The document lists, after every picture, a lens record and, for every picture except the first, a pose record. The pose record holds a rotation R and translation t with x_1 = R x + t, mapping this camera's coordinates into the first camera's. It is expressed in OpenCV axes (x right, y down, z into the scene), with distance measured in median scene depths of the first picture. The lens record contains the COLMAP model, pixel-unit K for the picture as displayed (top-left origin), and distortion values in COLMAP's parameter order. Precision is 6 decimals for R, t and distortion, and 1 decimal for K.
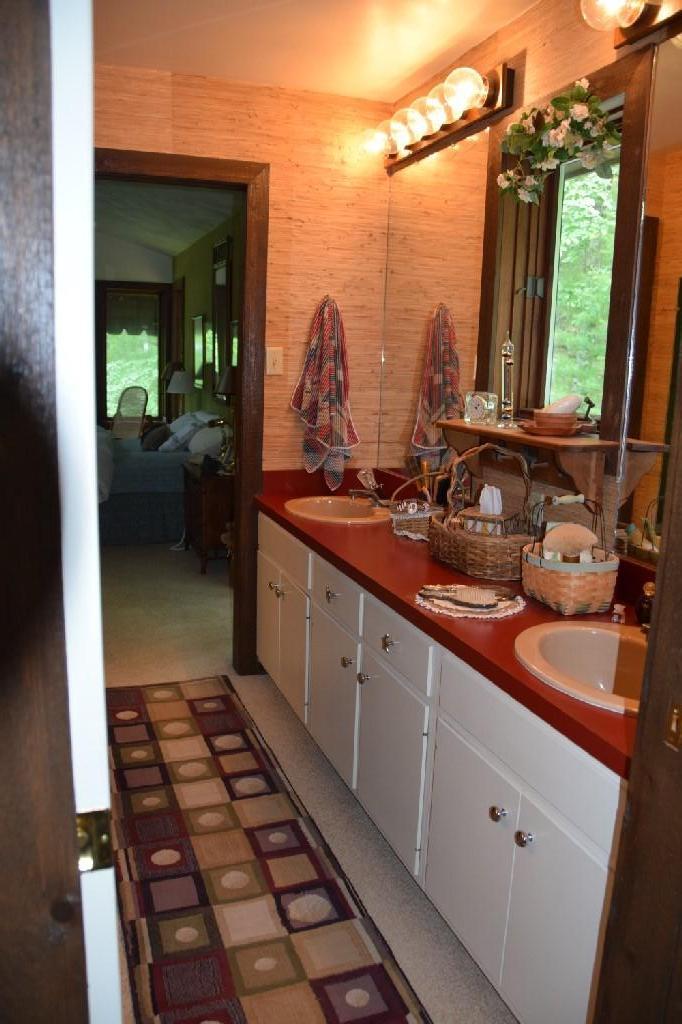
lens RADIAL K [[805.7, 0, 341.0], [0, 805.7, 512.0], [0, 0, 1]] dist [-0.148190, 0.107036]
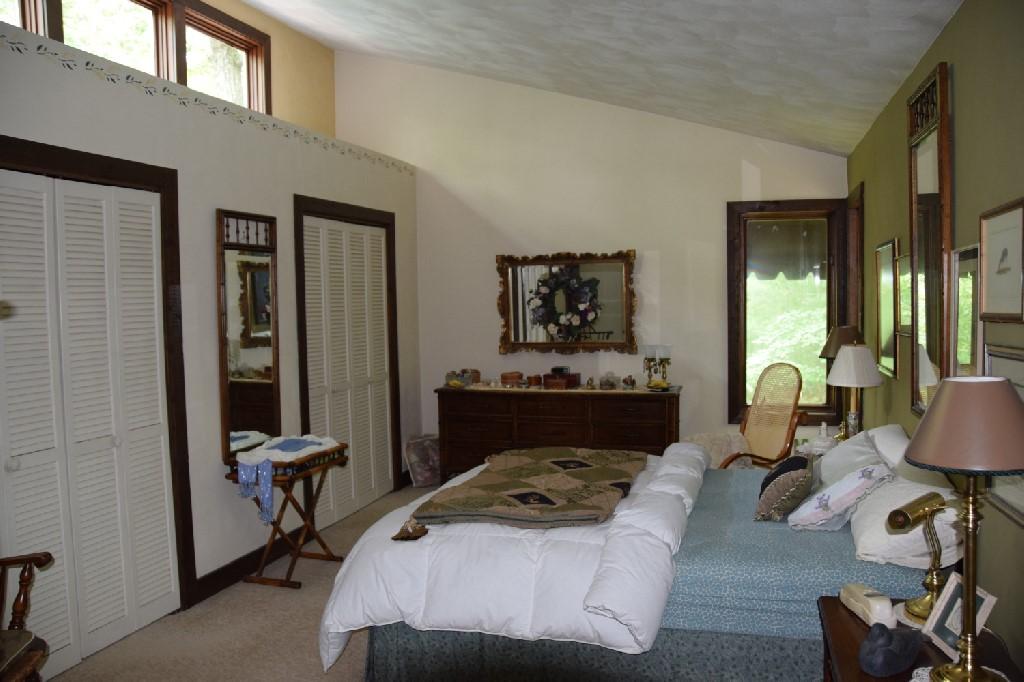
lens RADIAL K [[849.8, 0, 512.0], [0, 849.8, 341.0], [0, 0, 1]] dist [-0.155595, 0.001498]
pose [[0.816880, -0.004270, -0.576792, -0.073485], [-0.079638, 0.989561, -0.120113, -0.105409], [0.571283, 0.144052, 0.808013, 0.465393]]
